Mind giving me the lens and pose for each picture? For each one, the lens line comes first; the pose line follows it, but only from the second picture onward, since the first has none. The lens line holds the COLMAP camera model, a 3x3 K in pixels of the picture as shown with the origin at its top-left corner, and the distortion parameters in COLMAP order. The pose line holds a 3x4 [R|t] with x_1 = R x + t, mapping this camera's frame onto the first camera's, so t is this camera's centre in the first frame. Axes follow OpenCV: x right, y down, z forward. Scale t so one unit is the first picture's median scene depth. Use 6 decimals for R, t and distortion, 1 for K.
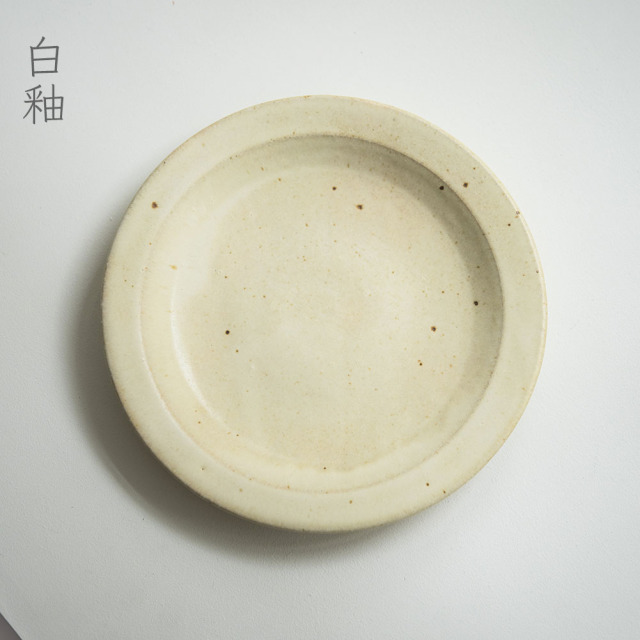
lens RADIAL K [[1623.3, 0, 317.0], [0, 1623.3, 319.0], [0, 0, 1]] dist [-0.012502, 0.000000]
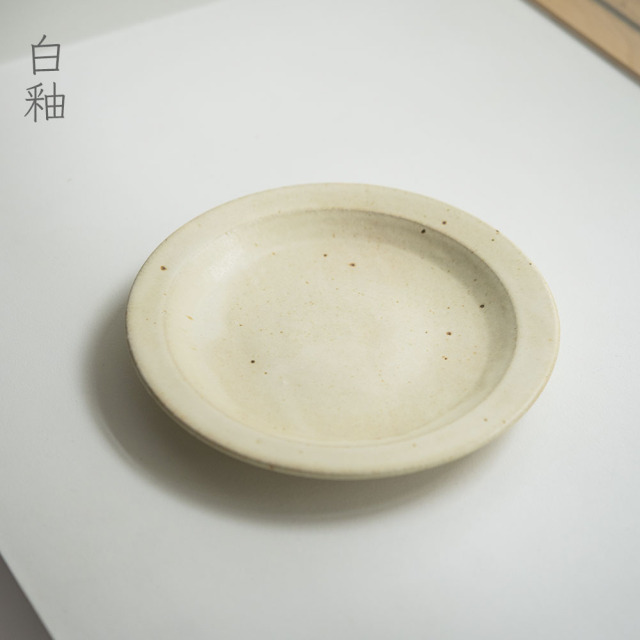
lens RADIAL K [[1623.3, 0, 321.6], [0, 1623.3, 321.1], [0, 0, 1]] dist [-0.012502, 0.000000]
pose [[0.977399, -0.130152, 0.166586, -0.177067], [0.205124, 0.774477, -0.598423, 0.597711], [-0.051131, 0.619069, 0.783670, 0.192418]]
